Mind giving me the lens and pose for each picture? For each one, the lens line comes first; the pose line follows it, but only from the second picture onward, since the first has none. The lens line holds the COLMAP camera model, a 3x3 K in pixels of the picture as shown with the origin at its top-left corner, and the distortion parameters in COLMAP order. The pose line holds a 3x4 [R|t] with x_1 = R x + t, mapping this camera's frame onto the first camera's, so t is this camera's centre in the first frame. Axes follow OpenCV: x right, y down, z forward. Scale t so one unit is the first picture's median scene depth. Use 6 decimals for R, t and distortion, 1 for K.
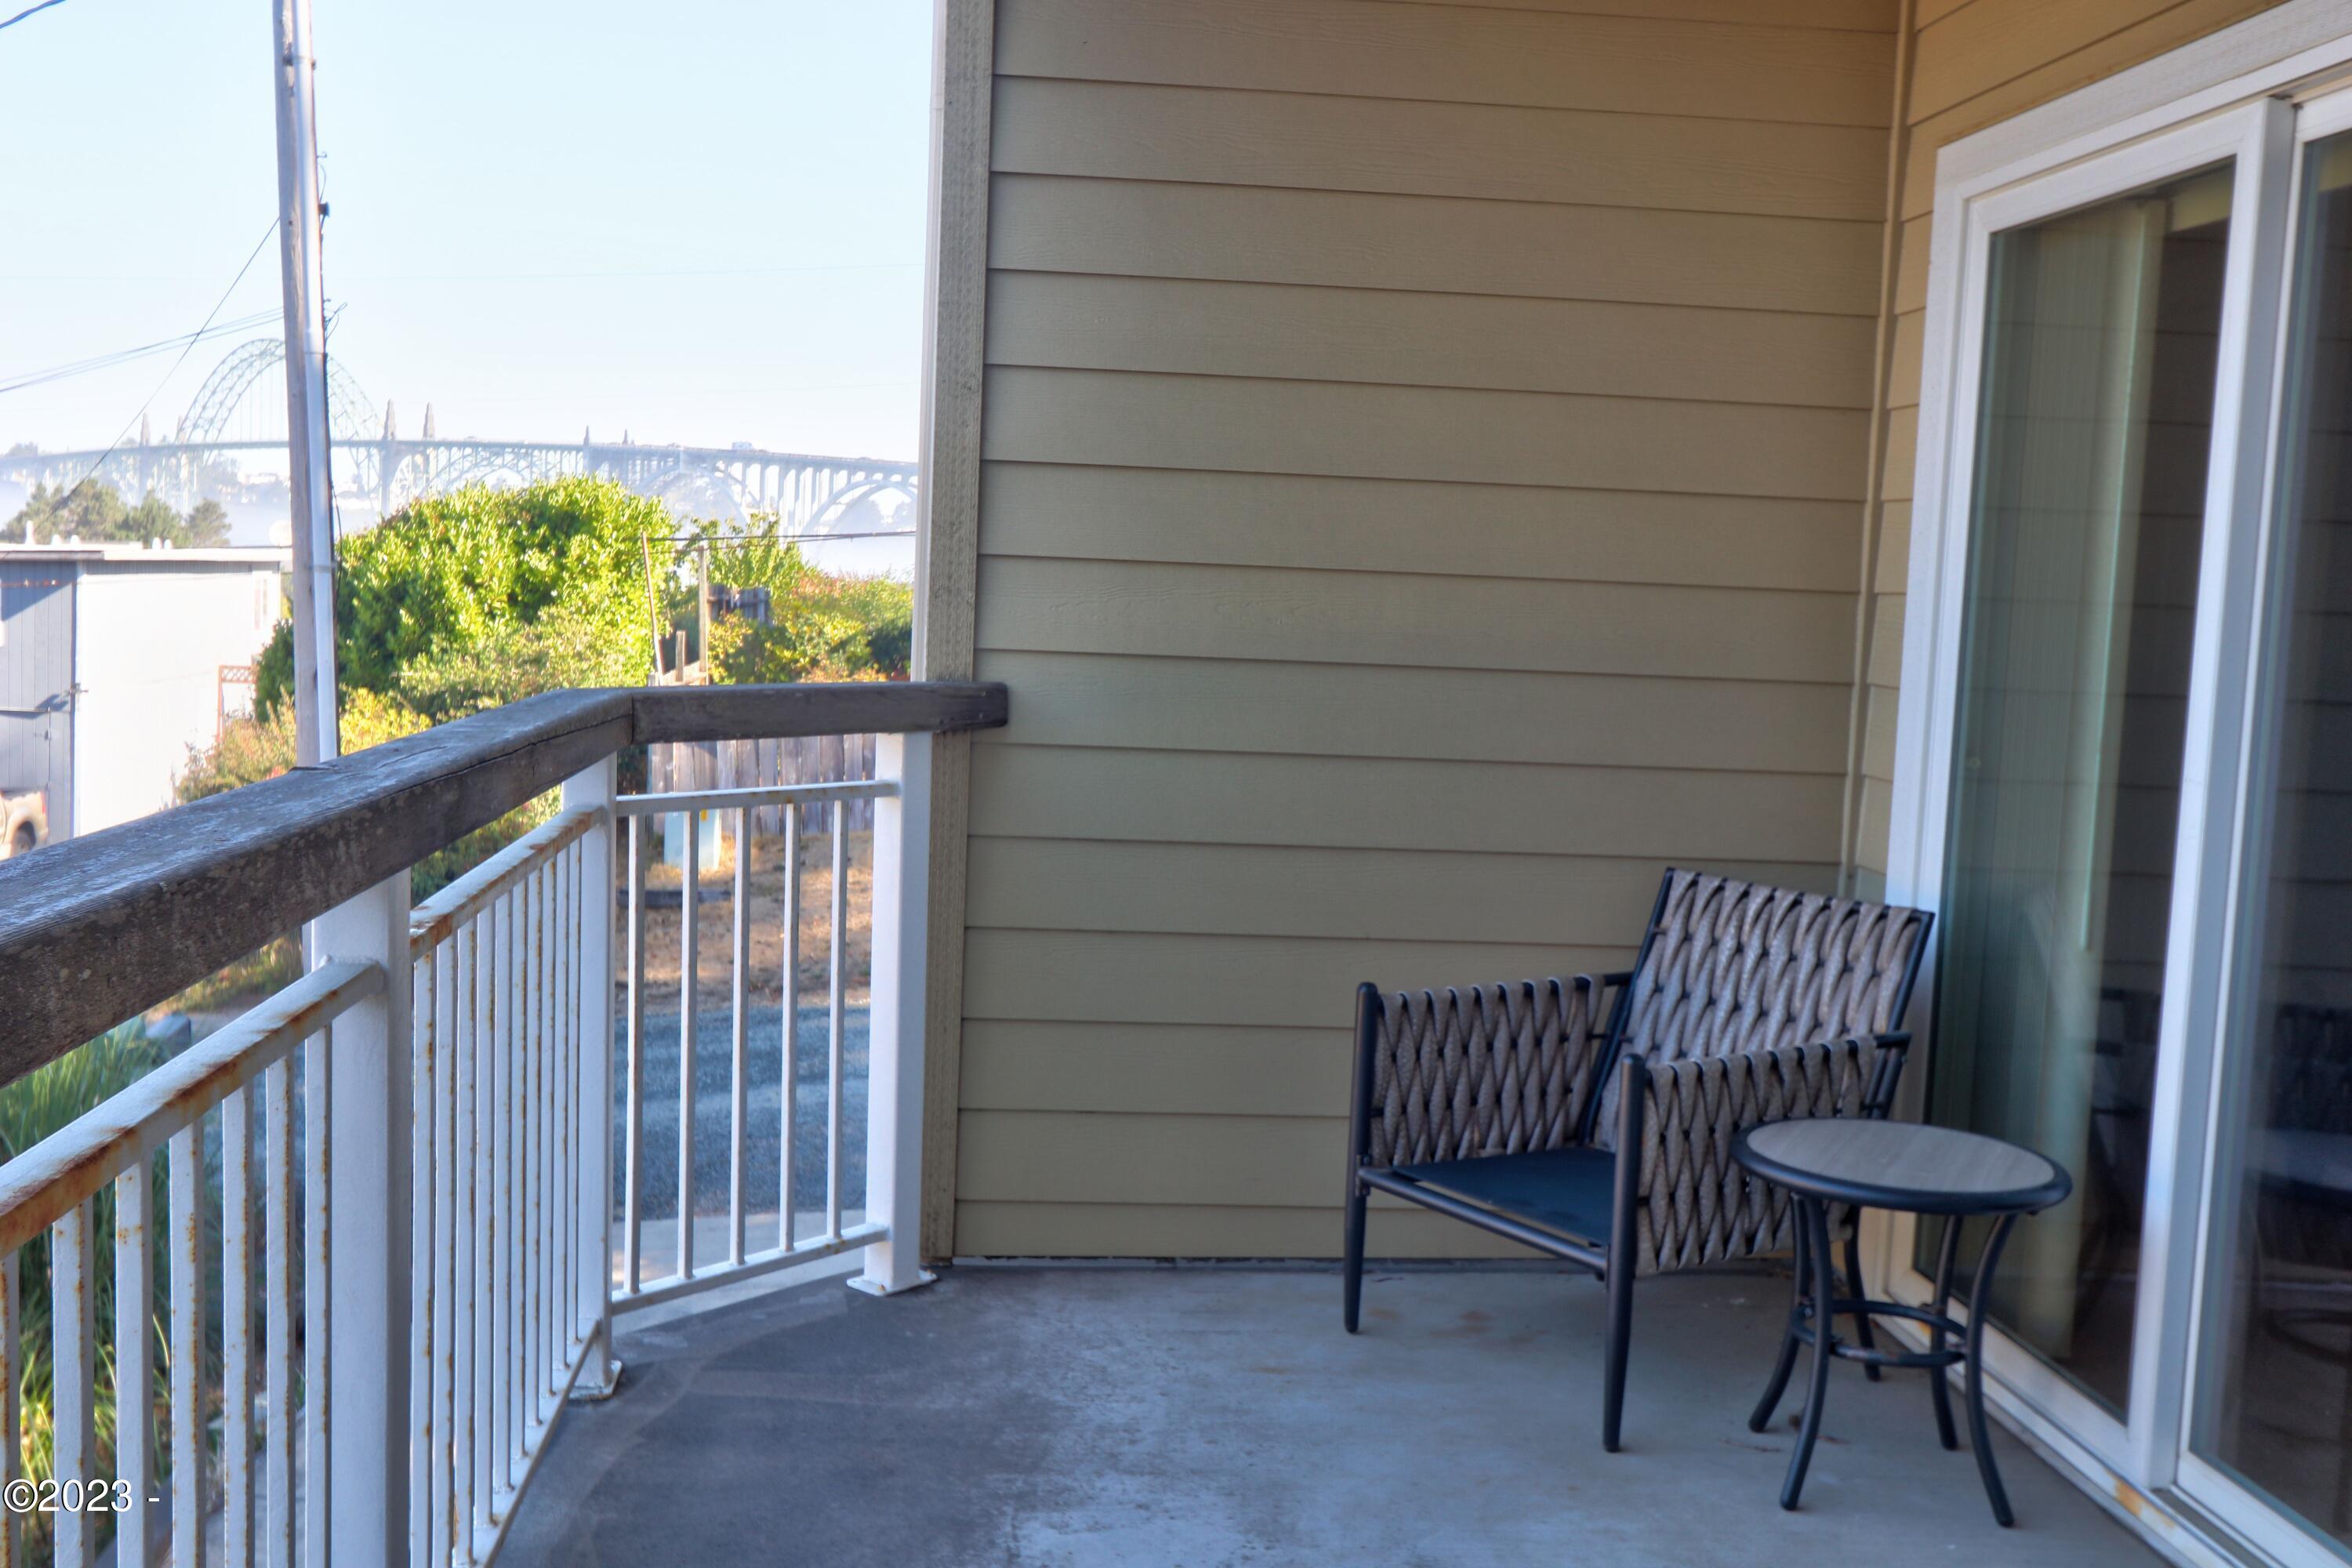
lens RADIAL K [[2256.4, 0, 1164.5], [0, 2256.4, 795.0], [0, 0, 1]] dist [0.014092, 0.000000]
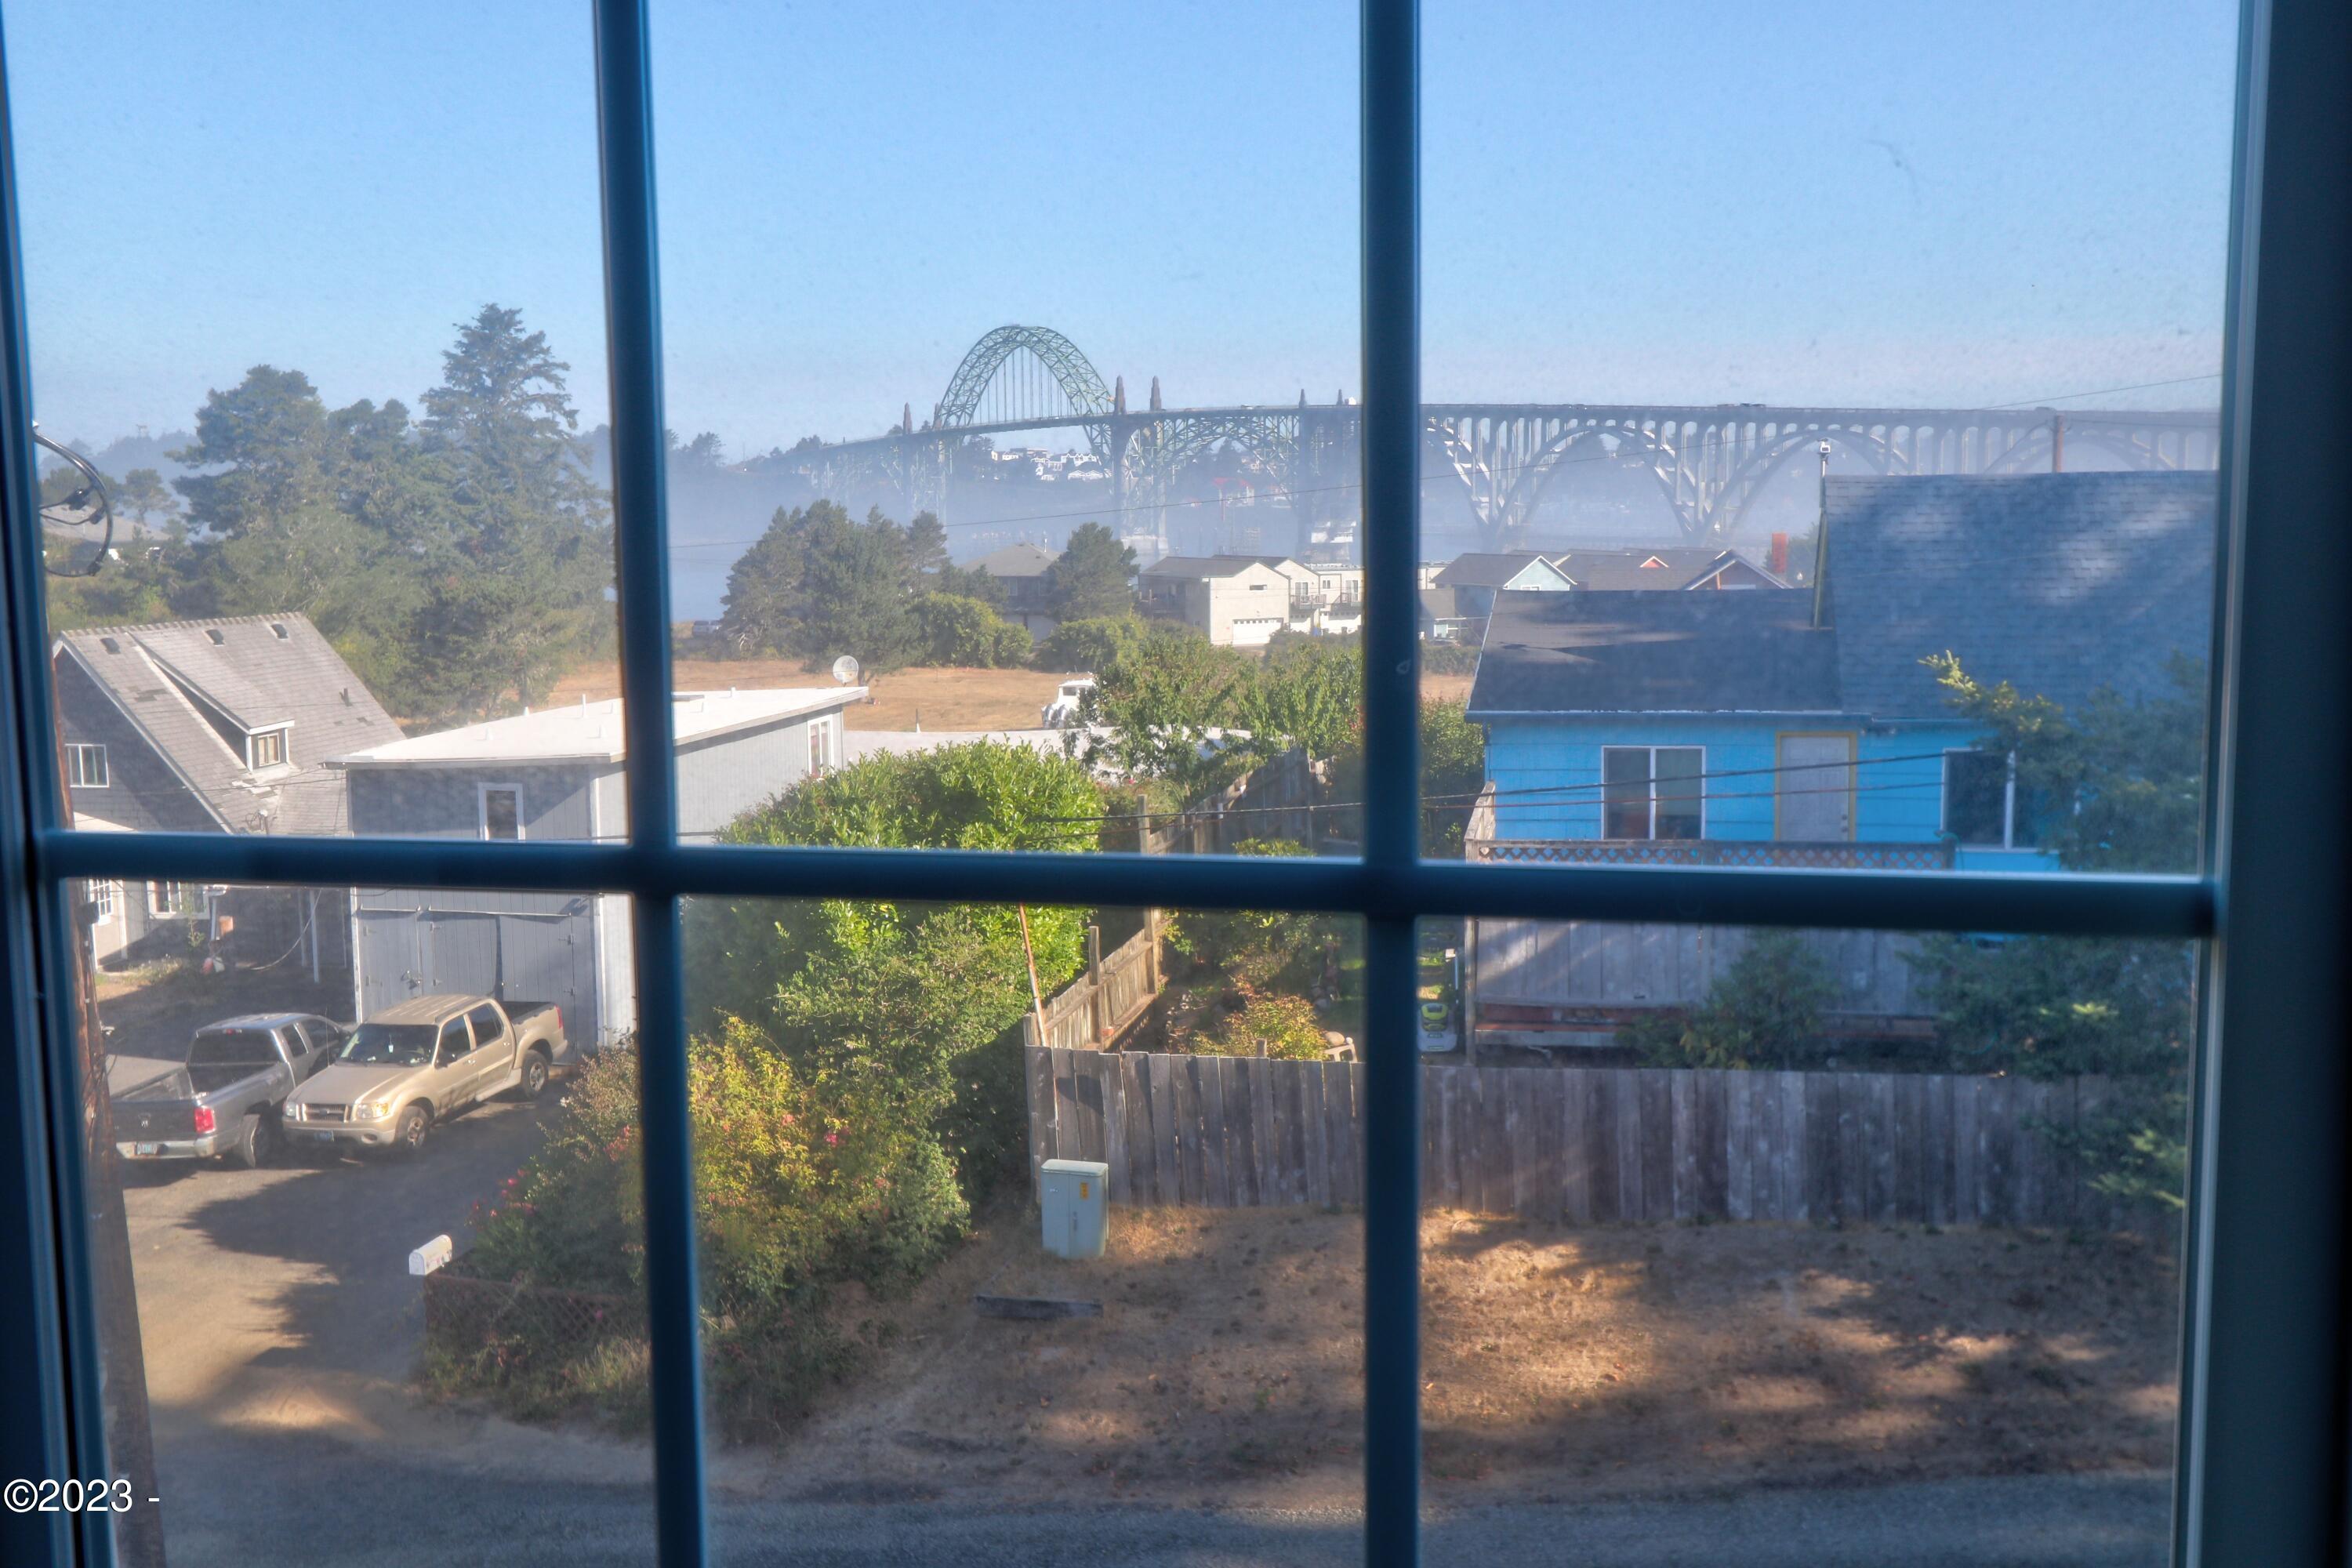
lens RADIAL K [[2256.4, 0, 1173.1], [0, 2256.4, 779.7], [0, 0, 1]] dist [0.014092, 0.000000]
pose [[0.947602, -0.012744, -0.319201, 2.797300], [0.021918, 0.999443, 0.025167, -4.836426], [0.318702, -0.030845, 0.947353, 6.760545]]
